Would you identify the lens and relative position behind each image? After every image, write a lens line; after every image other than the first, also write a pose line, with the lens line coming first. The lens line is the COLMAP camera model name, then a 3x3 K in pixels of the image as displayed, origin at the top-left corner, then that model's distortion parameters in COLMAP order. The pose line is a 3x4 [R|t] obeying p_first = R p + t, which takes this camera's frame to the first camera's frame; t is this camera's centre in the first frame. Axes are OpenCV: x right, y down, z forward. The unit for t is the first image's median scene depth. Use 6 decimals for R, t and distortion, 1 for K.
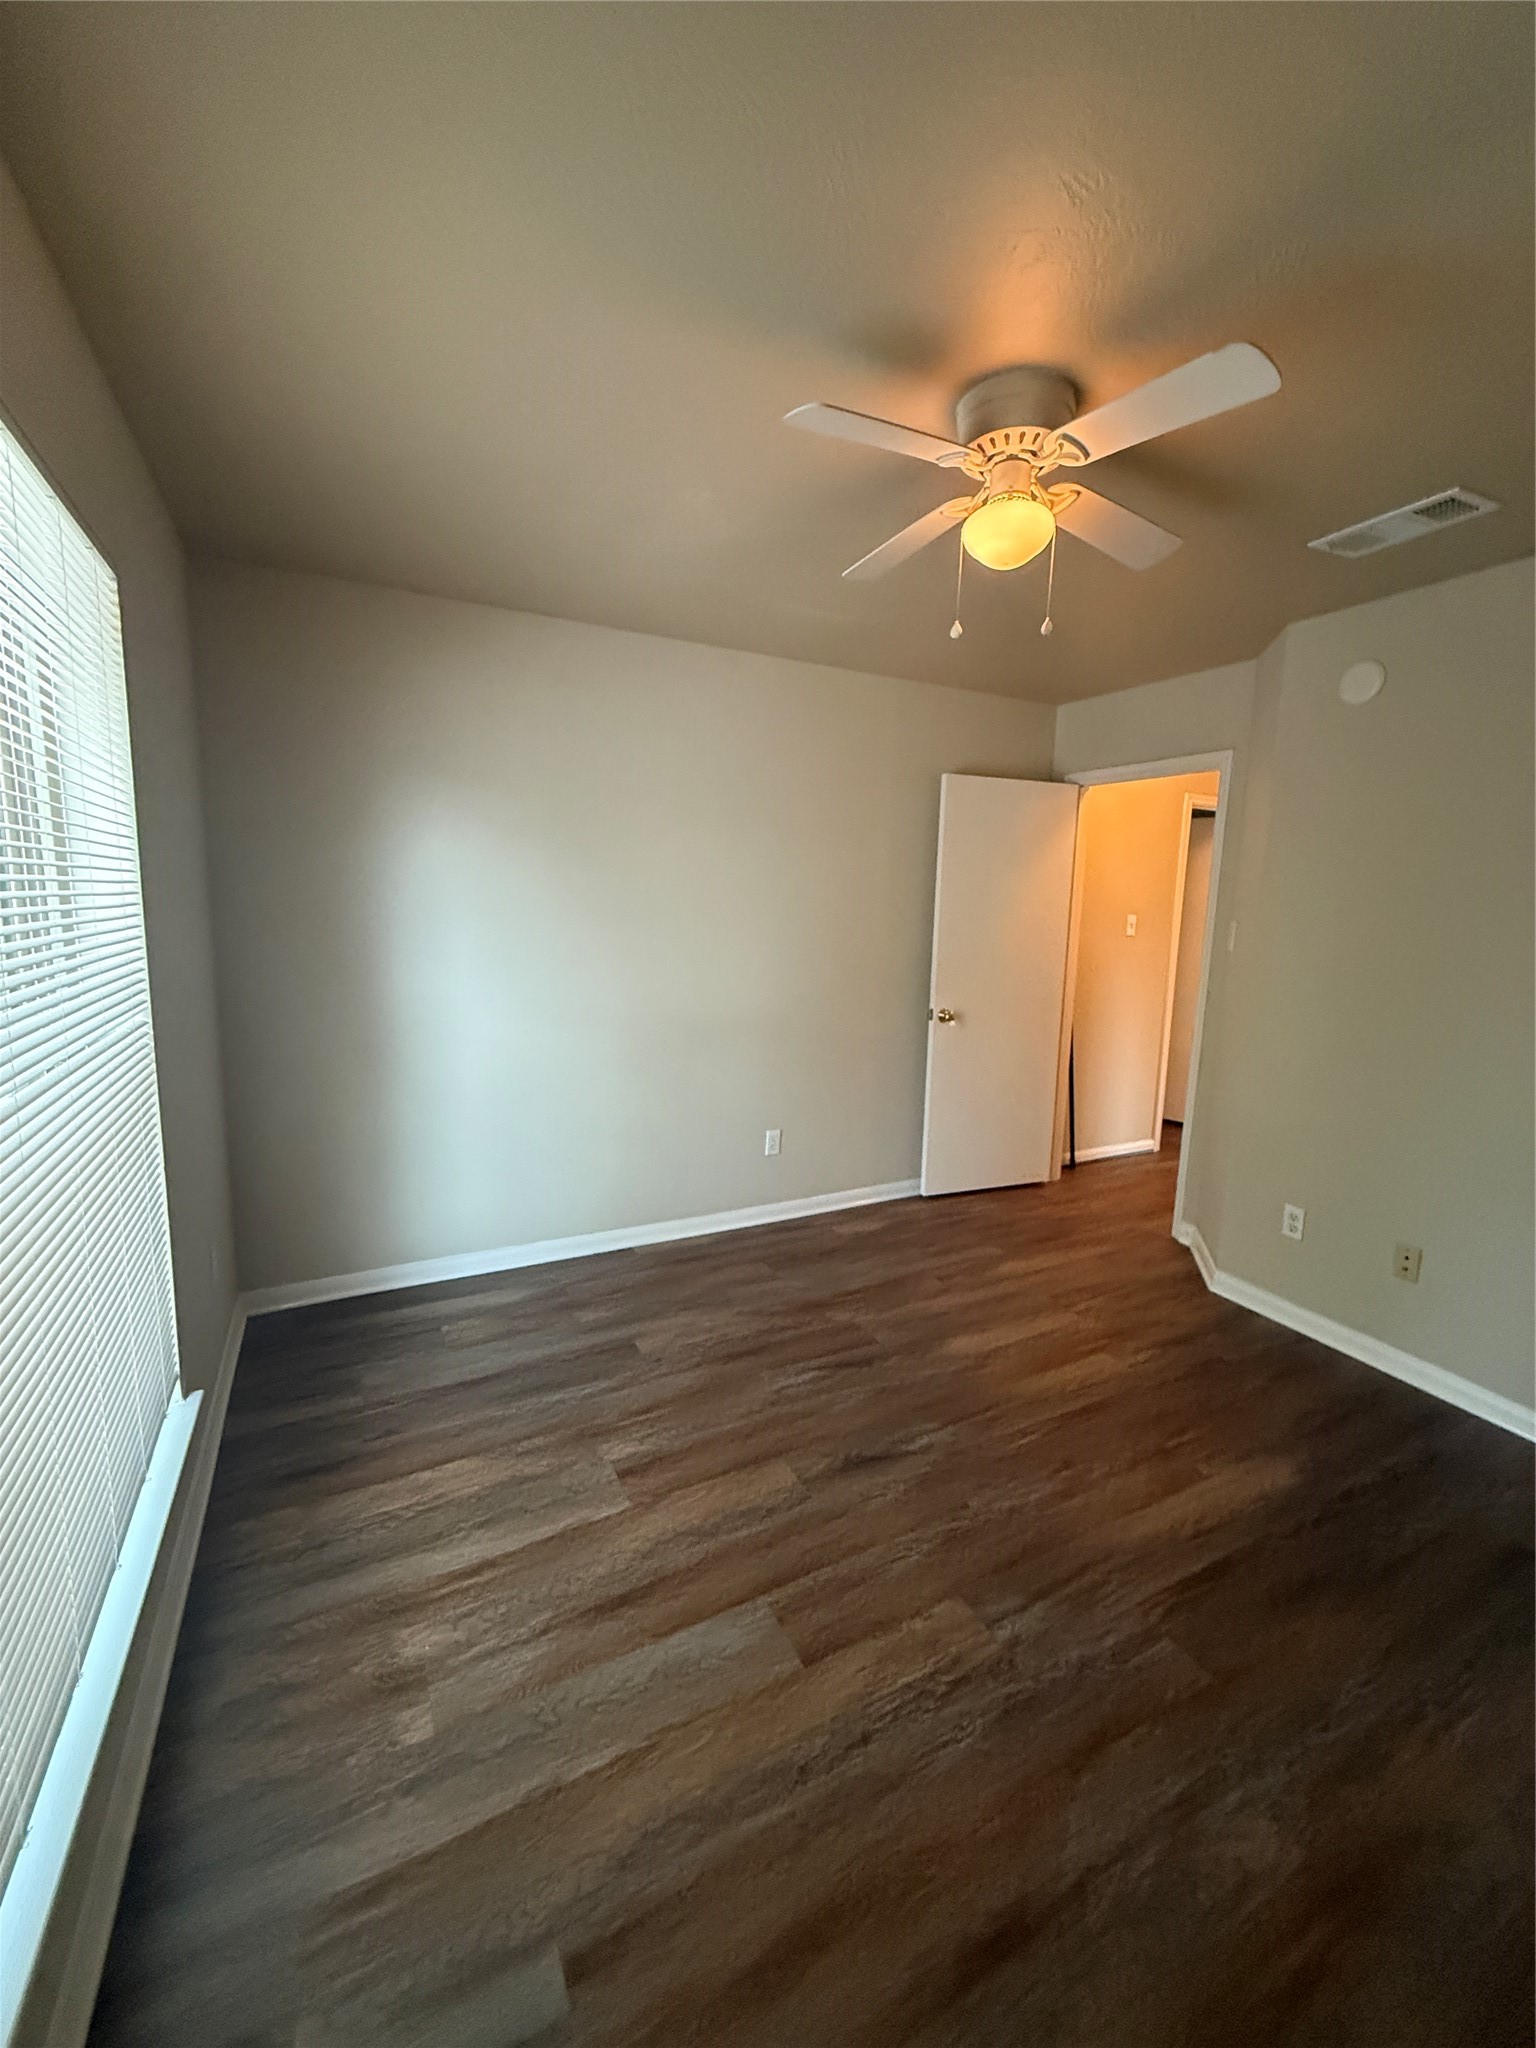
lens RADIAL K [[818.1, 0, 768.0], [0, 818.1, 1024.0], [0, 0, 1]] dist [0.002577, 0.000250]
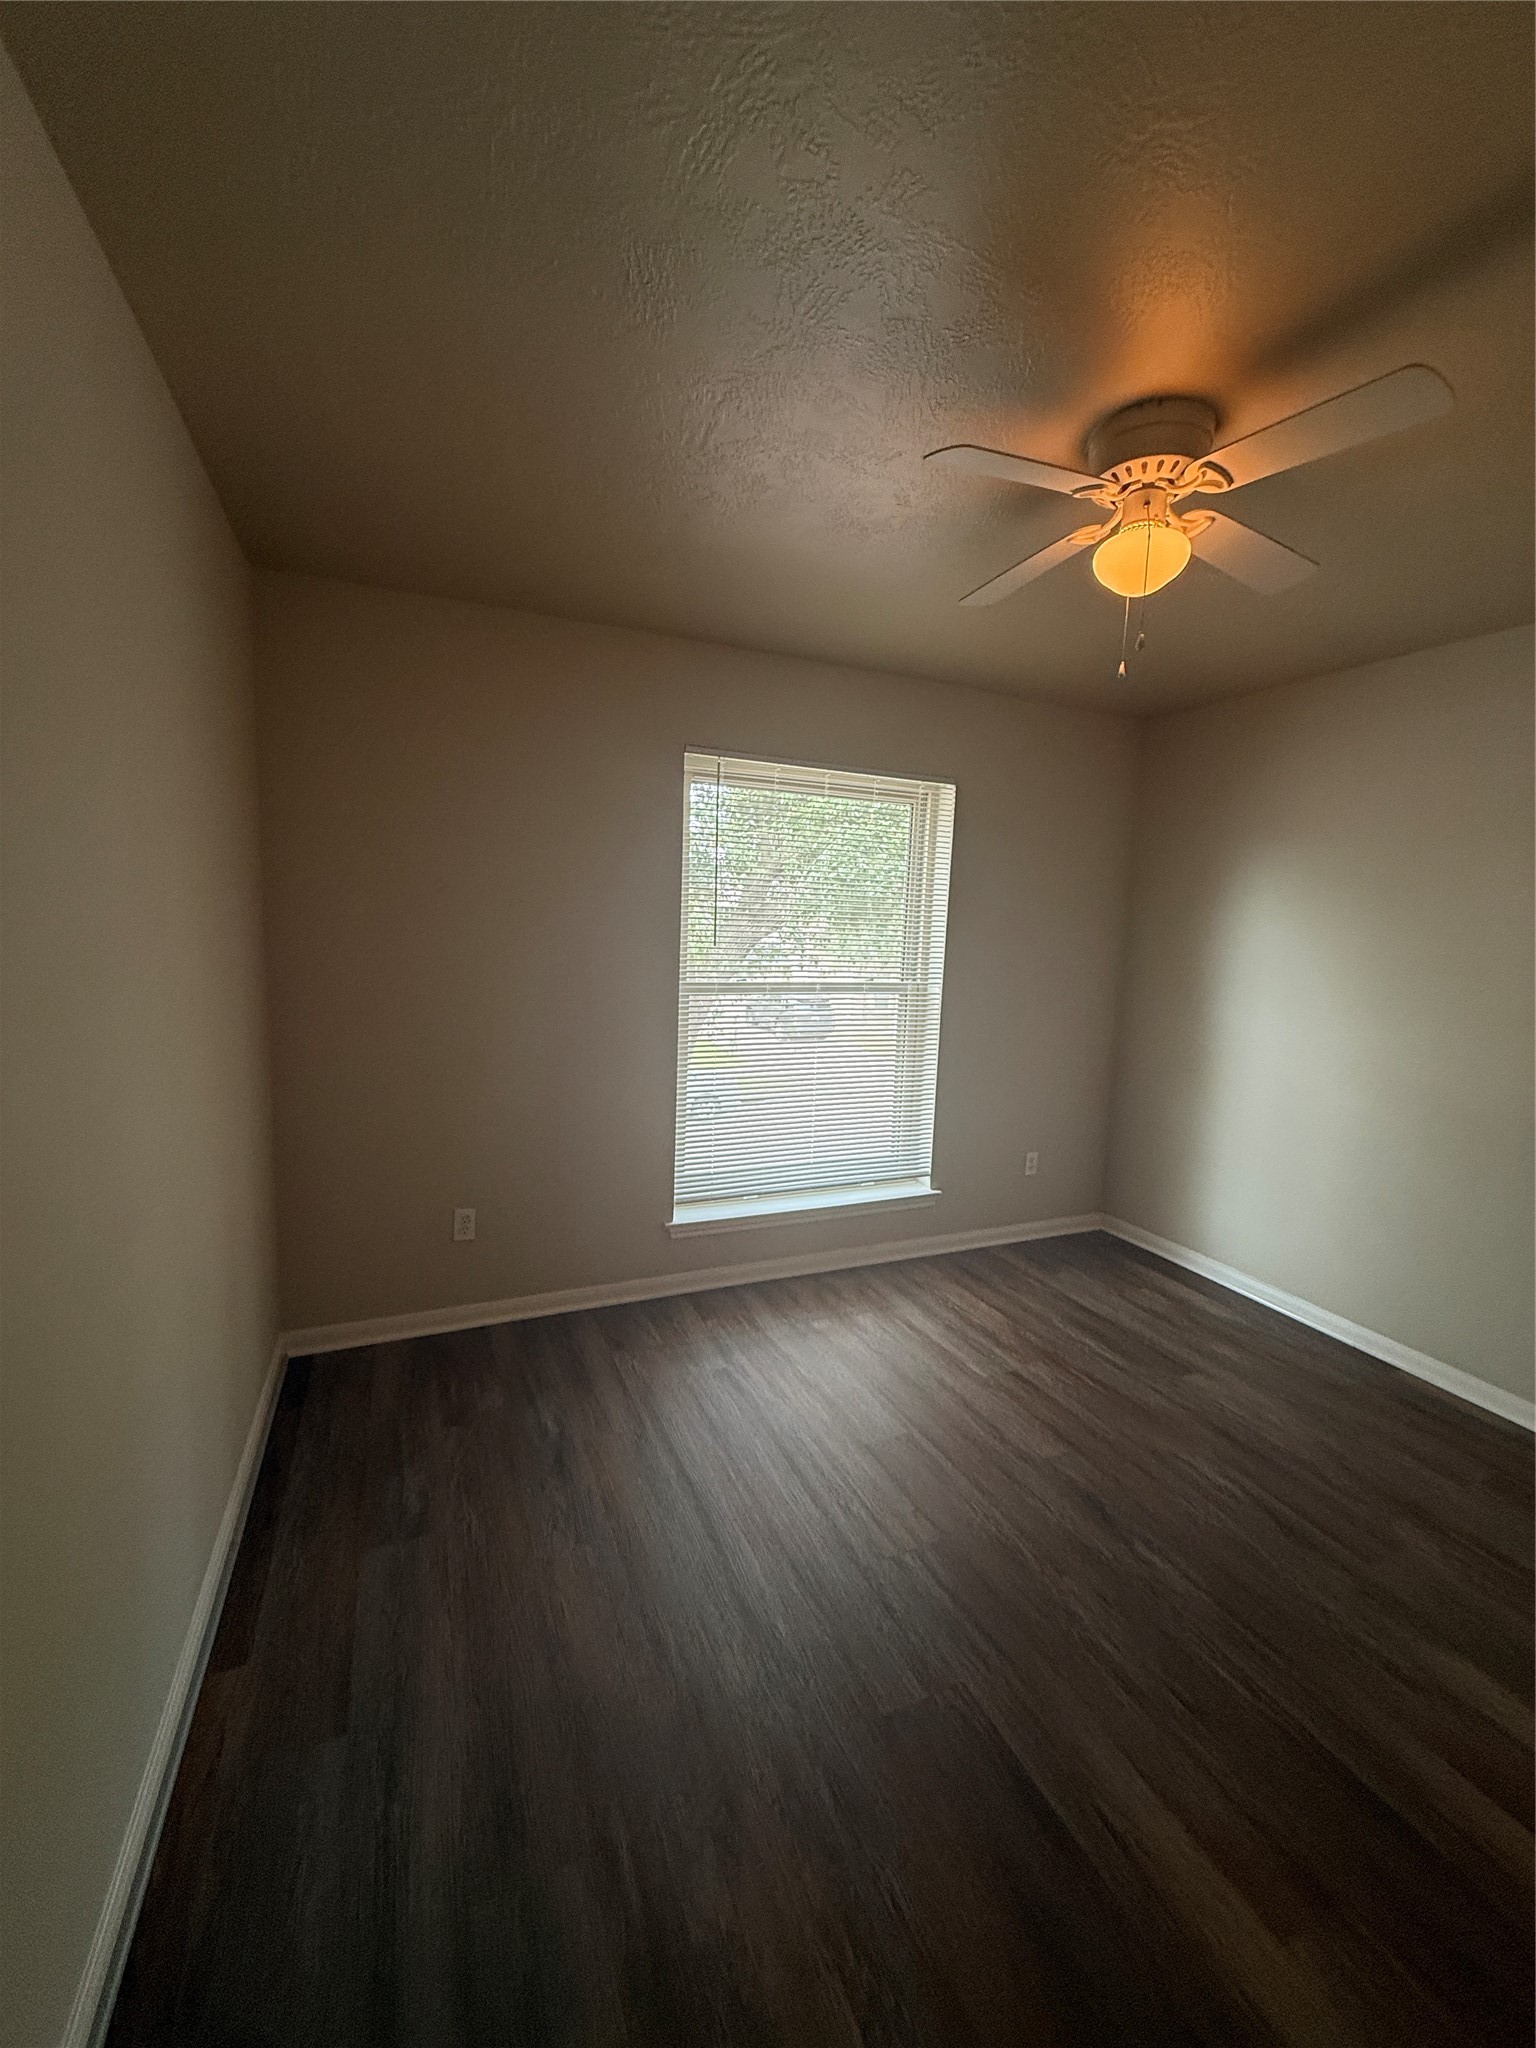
lens RADIAL K [[818.1, 0, 768.0], [0, 818.1, 1024.0], [0, 0, 1]] dist [0.002577, 0.000250]
pose [[-0.067639, 0.097438, -0.992941, 0.950627], [-0.190089, 0.975731, 0.108698, -0.049181], [0.979434, 0.196100, -0.047475, 0.501801]]
